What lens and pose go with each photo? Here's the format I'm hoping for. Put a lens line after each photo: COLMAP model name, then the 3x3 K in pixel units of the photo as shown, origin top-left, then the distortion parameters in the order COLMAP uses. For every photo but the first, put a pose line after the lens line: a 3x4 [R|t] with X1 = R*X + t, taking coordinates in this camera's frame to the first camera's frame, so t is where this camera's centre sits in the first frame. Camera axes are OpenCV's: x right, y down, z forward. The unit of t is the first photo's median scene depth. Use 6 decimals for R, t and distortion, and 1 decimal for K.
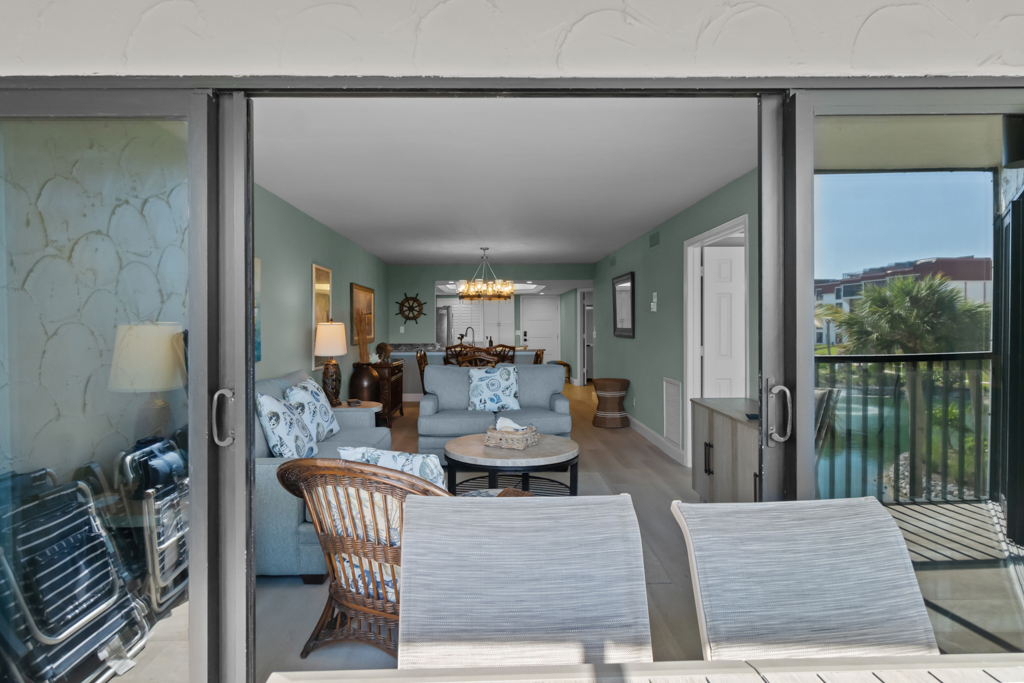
lens RADIAL K [[619.7, 0, 511.3], [0, 619.7, 324.3], [0, 0, 1]] dist [0.003826, 0.000460]
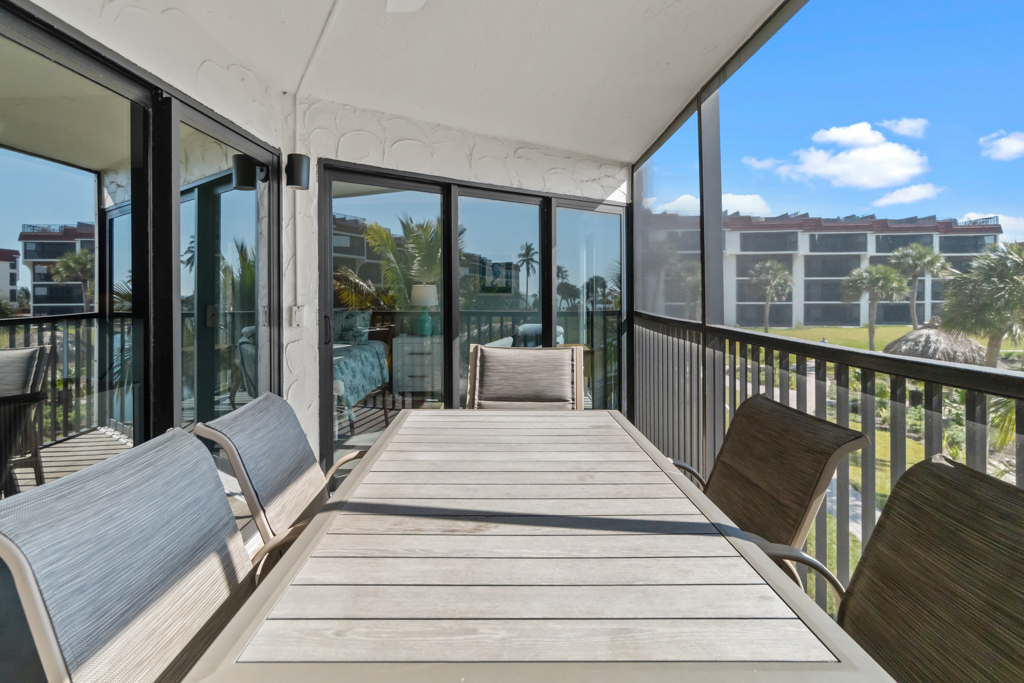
lens RADIAL K [[496.8, 0, 504.2], [0, 496.8, 292.4], [0, 0, 1]] dist [-0.003795, -0.000291]
pose [[0.030112, 0.002815, 0.999543, -0.362246], [0.007745, 0.999965, -0.003049, 0.021830], [-0.999517, 0.007834, 0.030090, 0.206754]]
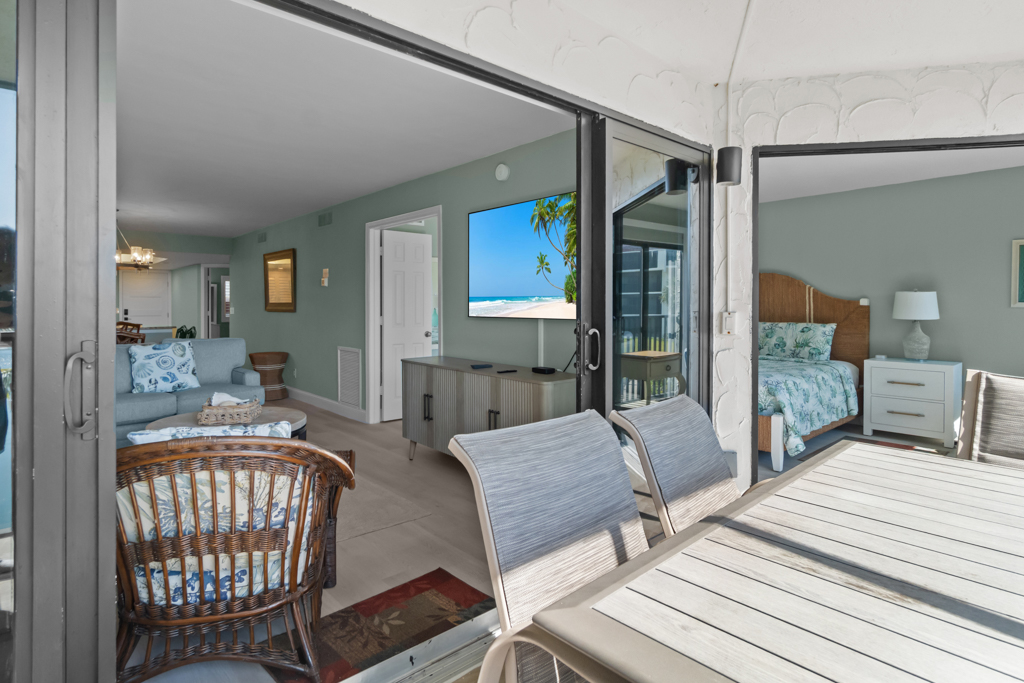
lens RADIAL K [[550.7, 0, 513.4], [0, 550.7, 306.2], [0, 0, 1]] dist [0.001112, 0.001605]
pose [[0.747861, 0.004018, 0.663843, -0.355551], [-0.001843, 0.999990, -0.003976, 0.038155], [-0.663852, 0.001750, 0.747862, 0.148538]]
